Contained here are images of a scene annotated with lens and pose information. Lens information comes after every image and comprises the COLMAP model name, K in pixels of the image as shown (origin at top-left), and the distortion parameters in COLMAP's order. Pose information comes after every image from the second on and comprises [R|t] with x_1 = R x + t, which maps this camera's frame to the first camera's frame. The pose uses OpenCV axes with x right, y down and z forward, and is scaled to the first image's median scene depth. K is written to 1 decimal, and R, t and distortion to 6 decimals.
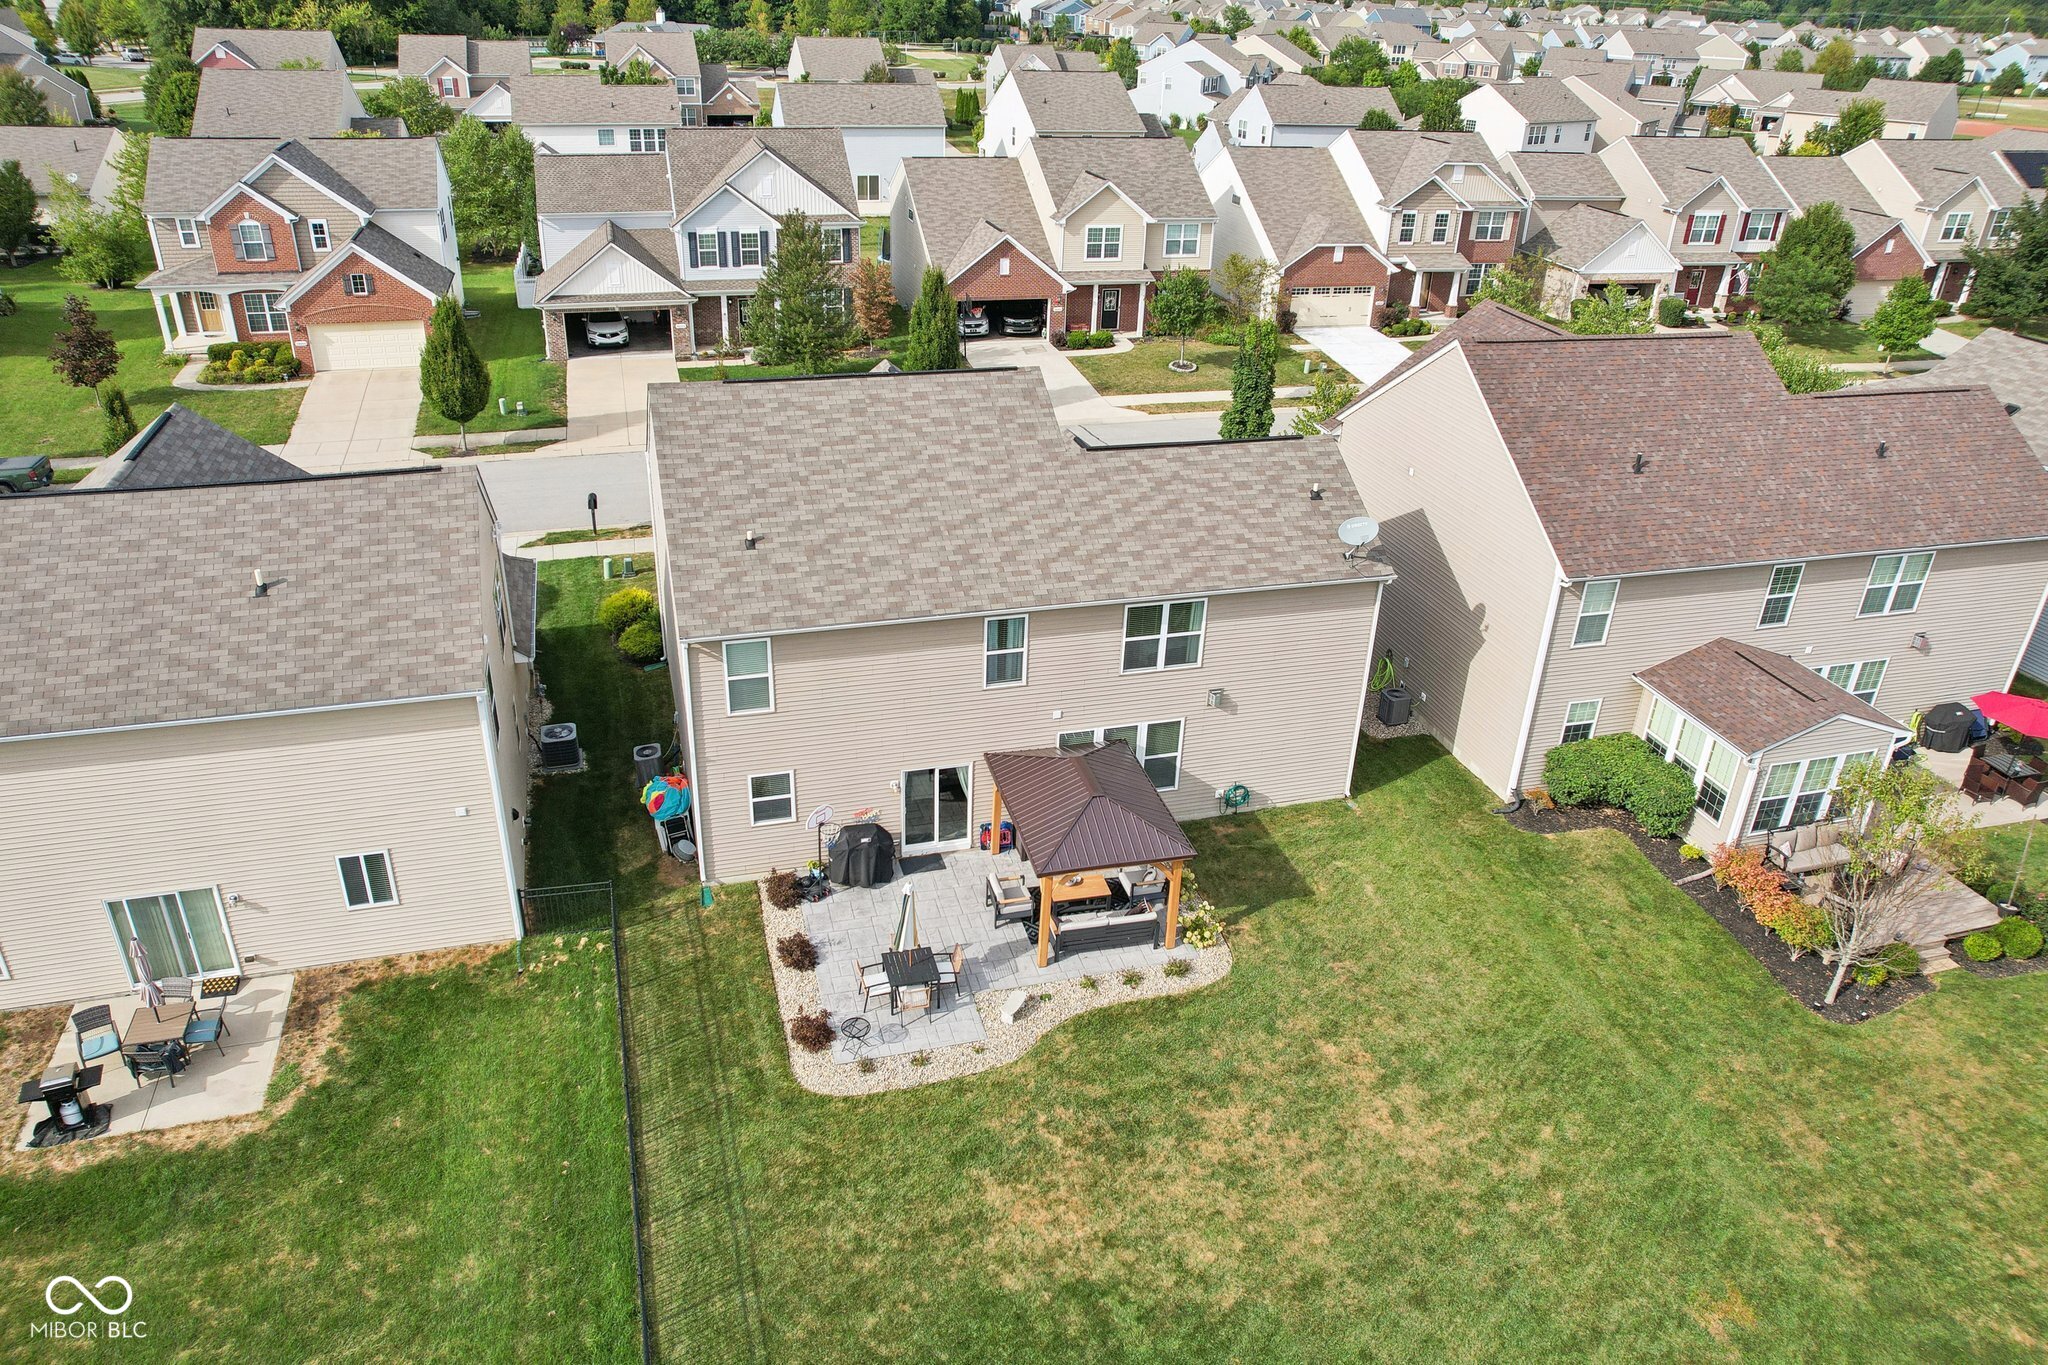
lens RADIAL K [[1370.7, 0, 1009.1], [0, 1370.7, 694.7], [0, 0, 1]] dist [-0.056769, 0.062128]
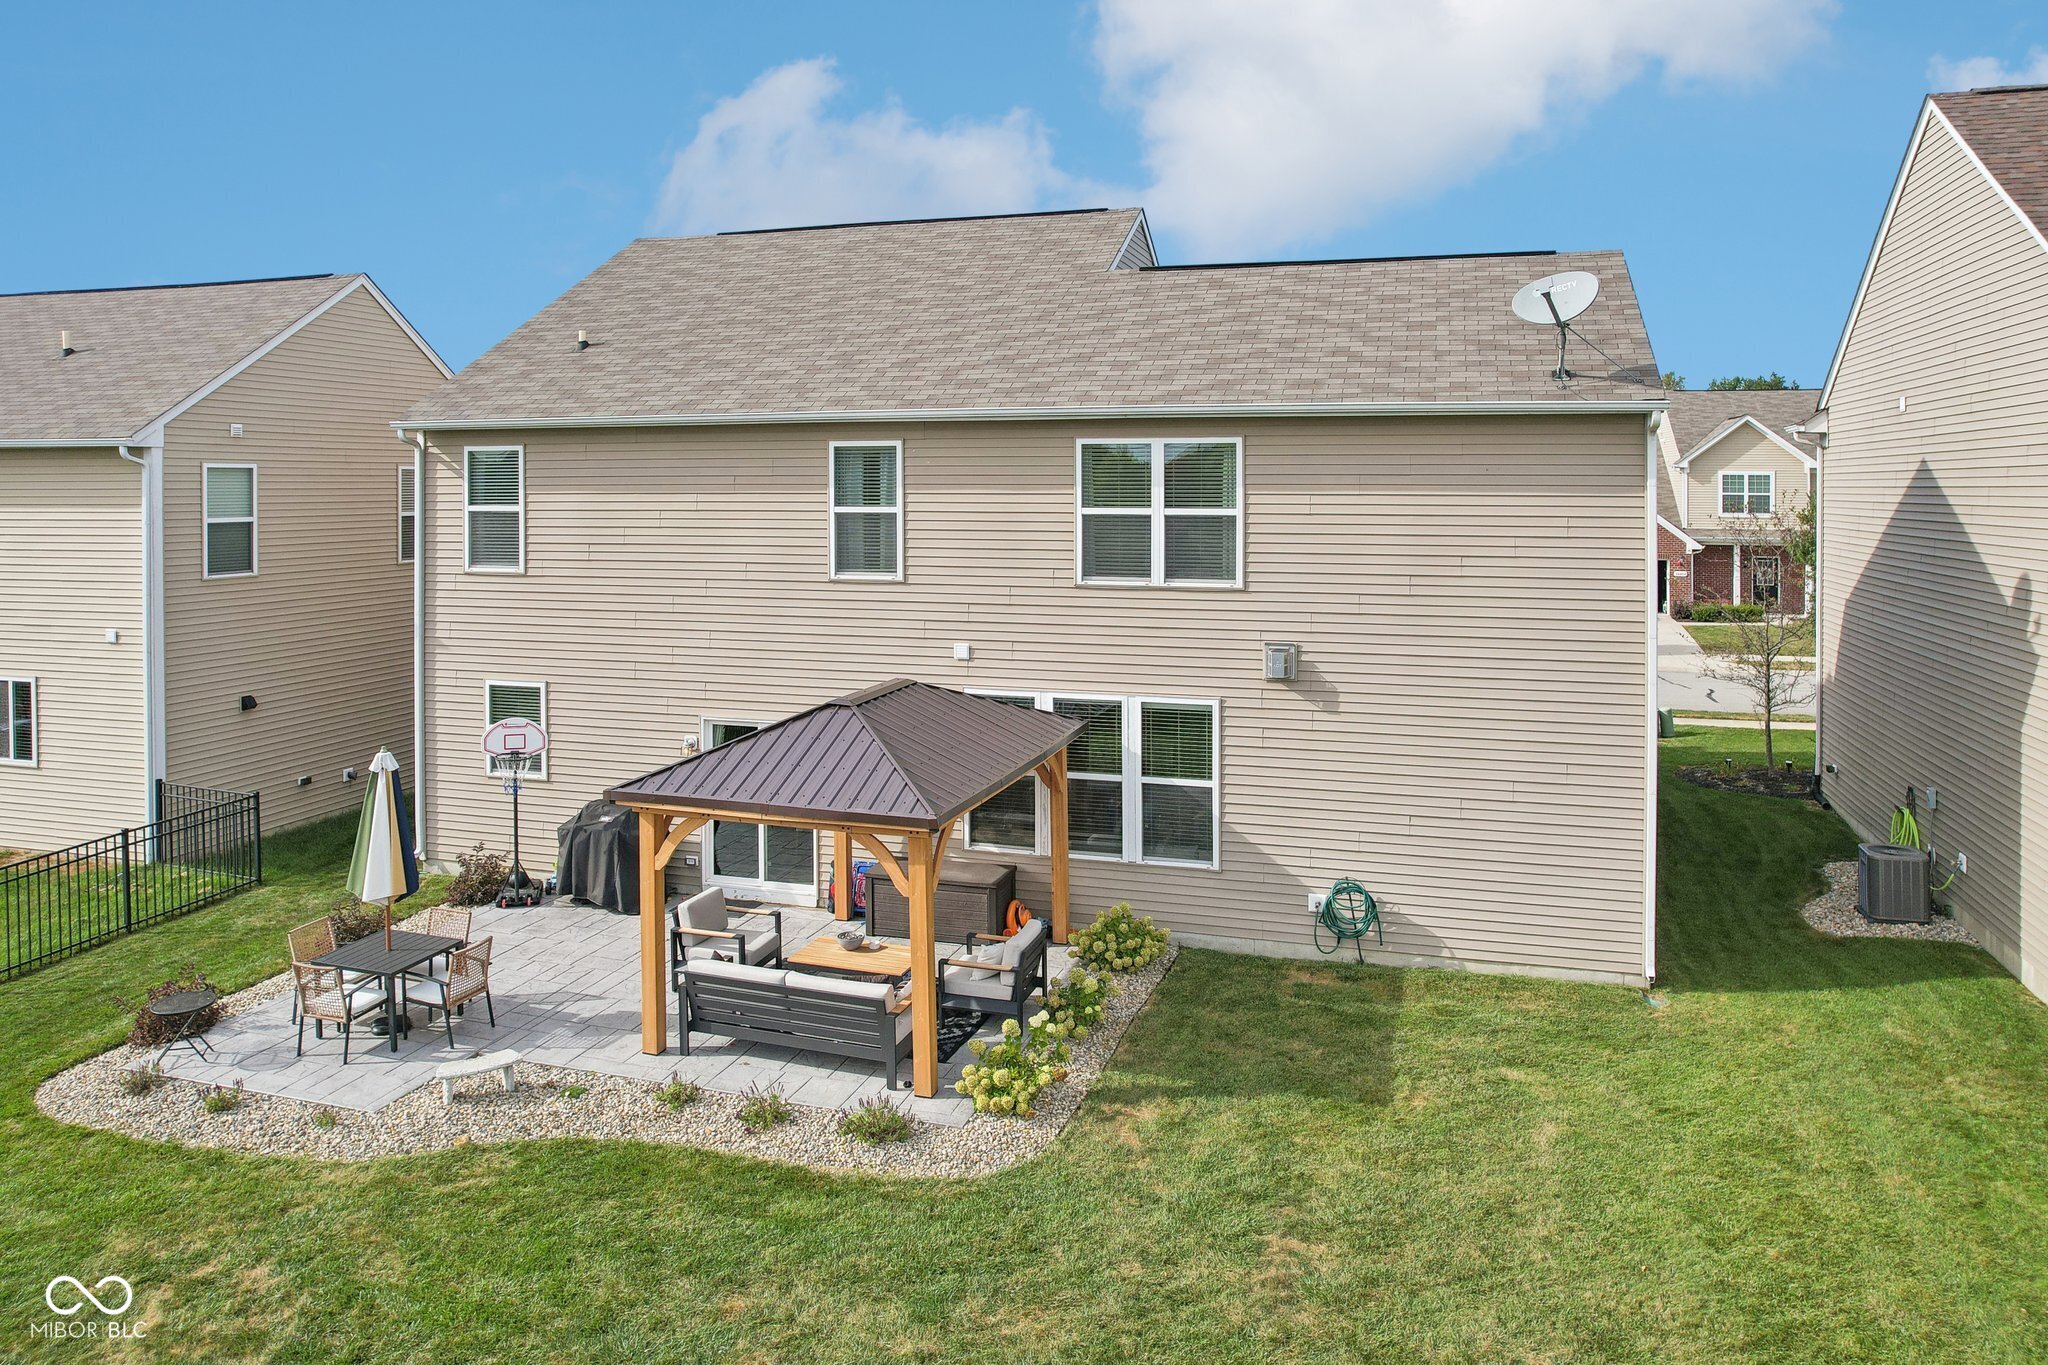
lens RADIAL K [[1376.9, 0, 1030.7], [0, 1376.9, 509.8], [0, 0, 1]] dist [-0.056608, 0.032680]
pose [[0.841590, -0.019424, -0.539768, 0.348625], [-0.231221, 0.890193, -0.392548, 0.169647], [0.488123, 0.455170, 0.744686, 0.582296]]
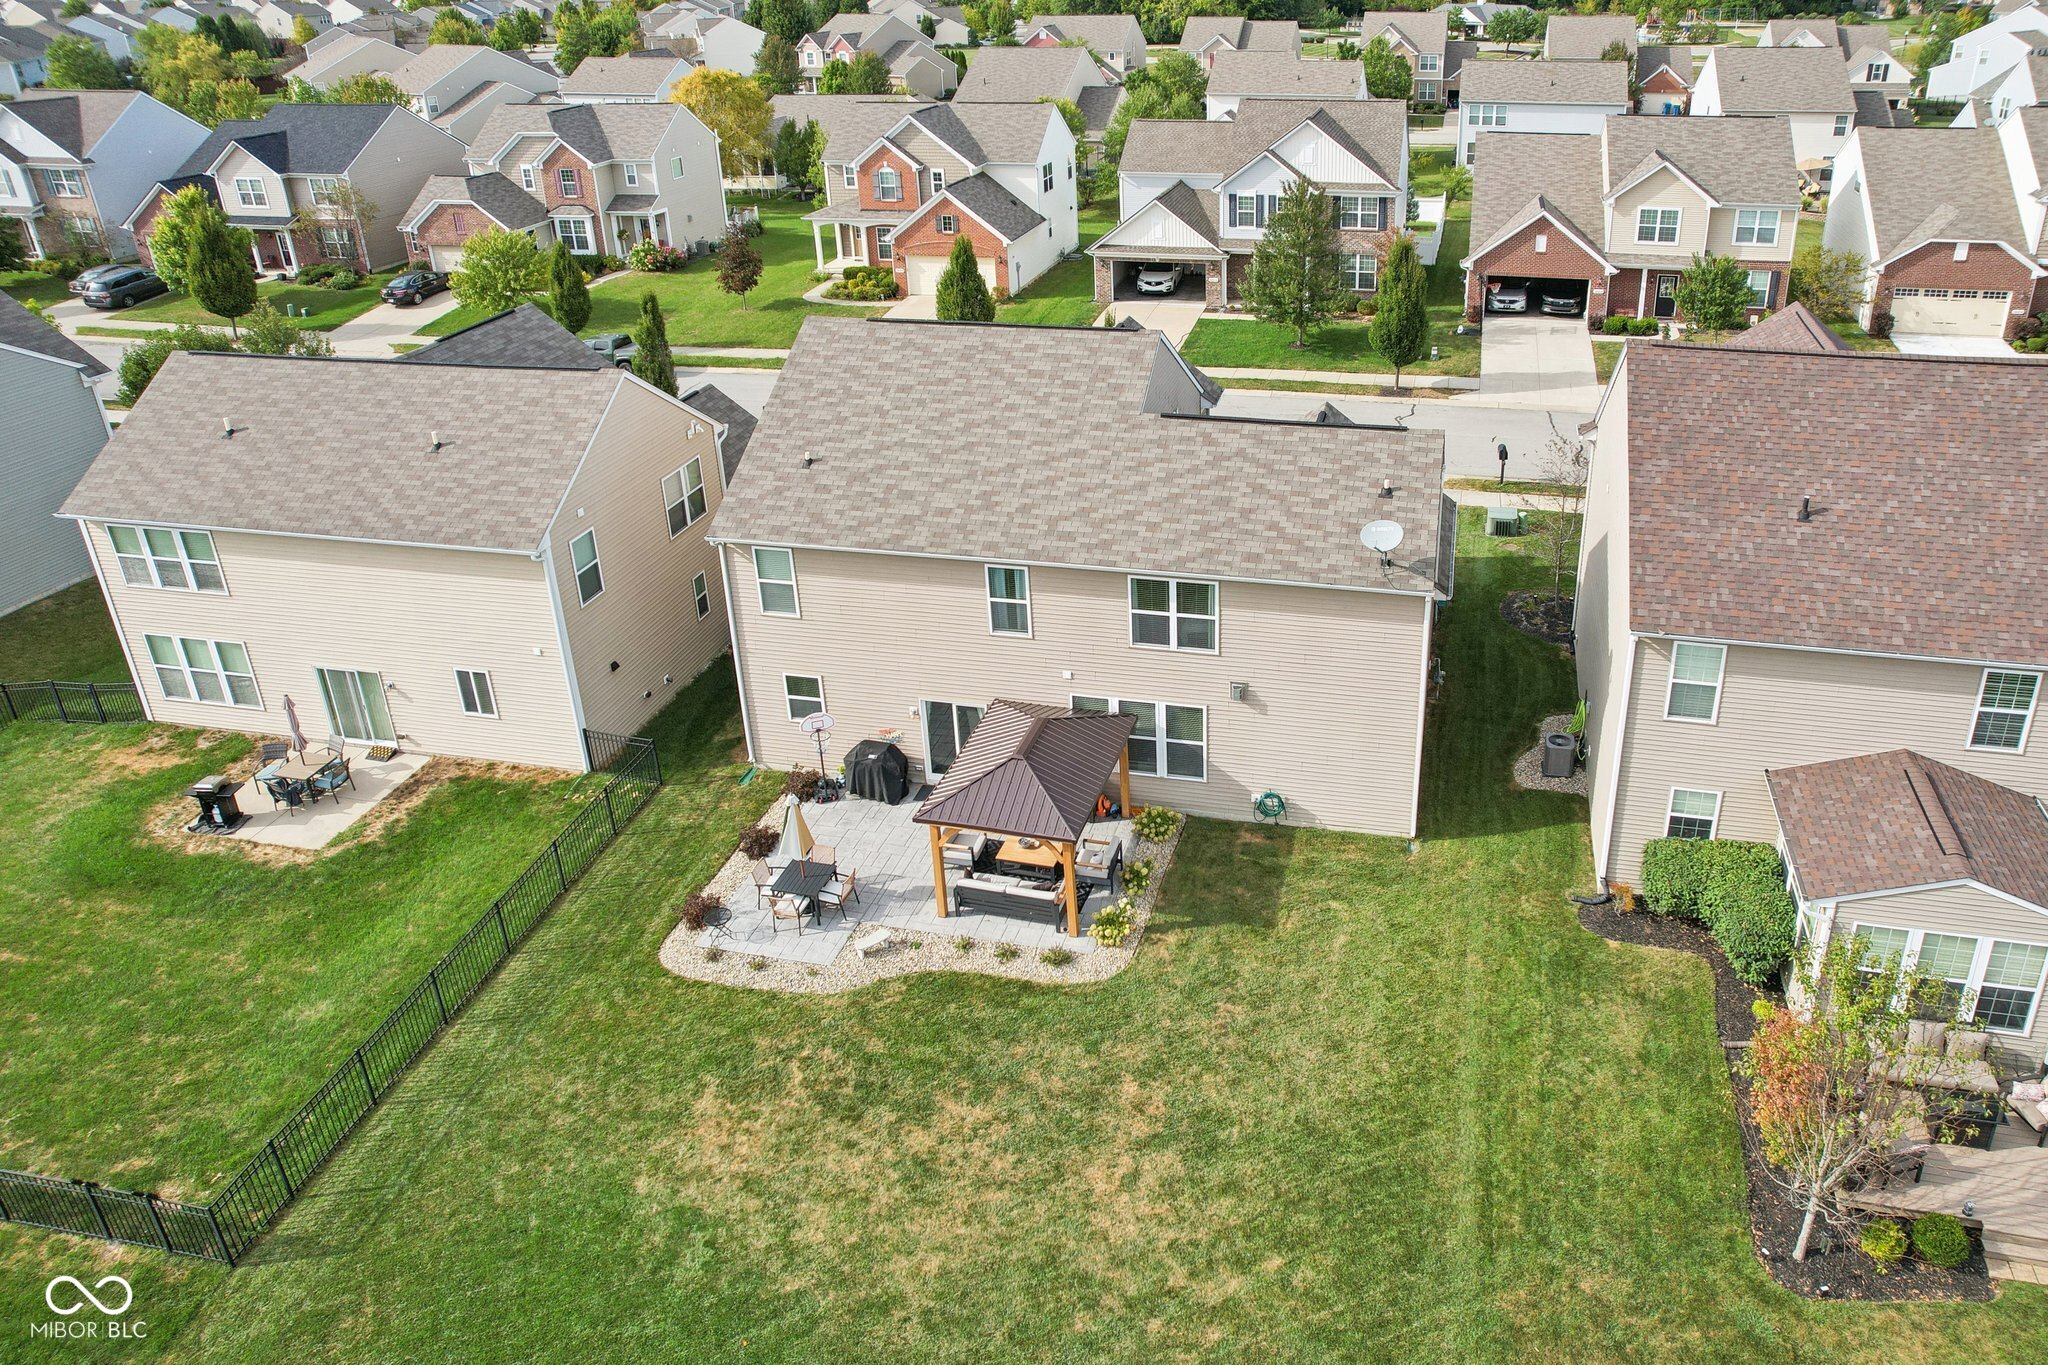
lens RADIAL K [[1358.7, 0, 1180.4], [0, 1358.7, 542.1], [0, 0, 1]] dist [-0.024686, -0.000256]
pose [[0.888646, 0.149499, -0.433541, 0.513331], [-0.184407, 0.982062, -0.039339, -0.055617], [0.419884, 0.114907, 0.900275, 0.143625]]
